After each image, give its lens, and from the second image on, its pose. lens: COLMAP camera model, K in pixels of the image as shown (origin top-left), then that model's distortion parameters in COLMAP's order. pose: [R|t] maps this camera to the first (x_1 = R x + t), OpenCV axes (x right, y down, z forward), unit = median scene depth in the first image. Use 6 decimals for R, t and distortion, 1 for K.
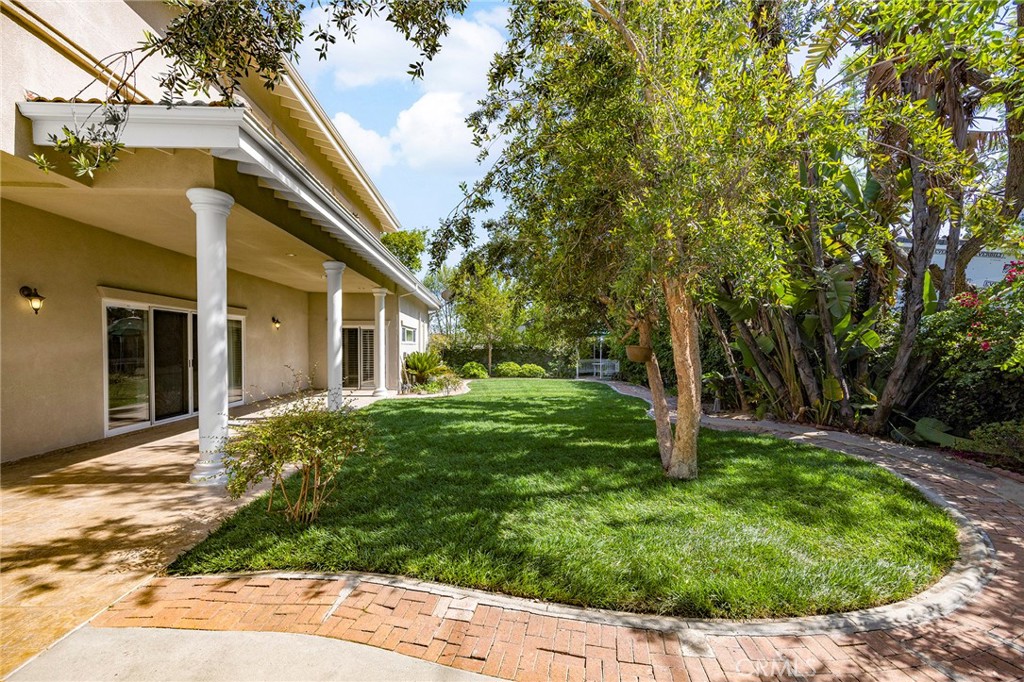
lens RADIAL K [[430.4, 0, 509.9], [0, 430.4, 349.9], [0, 0, 1]] dist [0.000410, 0.000276]
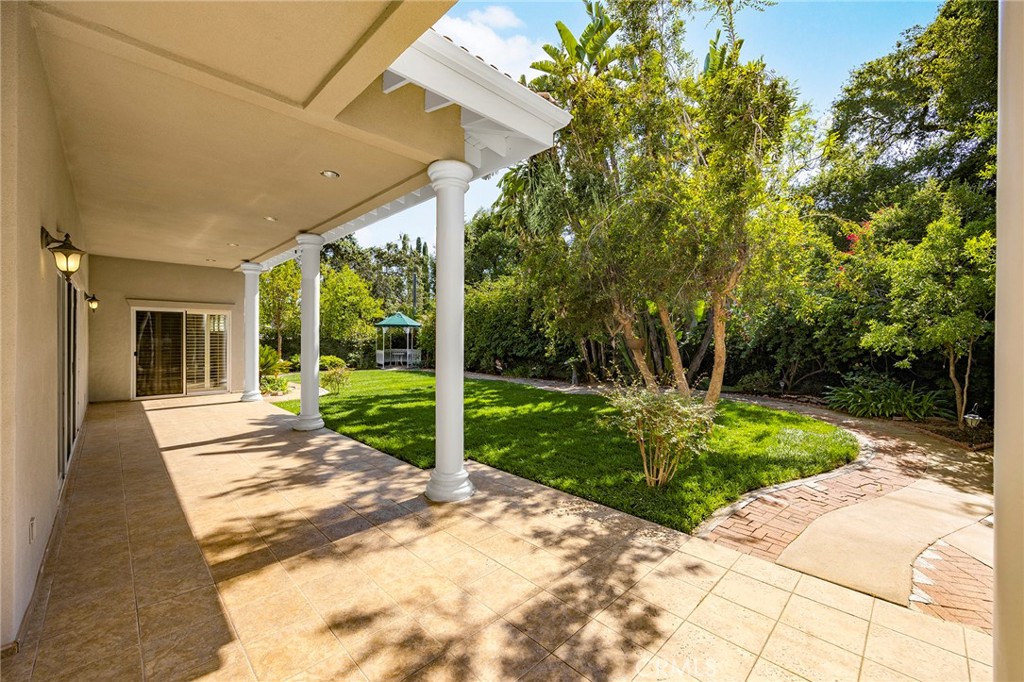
lens RADIAL K [[411.2, 0, 510.0], [0, 411.2, 337.3], [0, 0, 1]] dist [-0.000456, 0.000229]
pose [[0.746424, -0.003298, 0.665462, -1.526255], [0.004934, 0.999988, -0.000579, -0.017608], [-0.665452, 0.003715, 0.746432, 0.392780]]
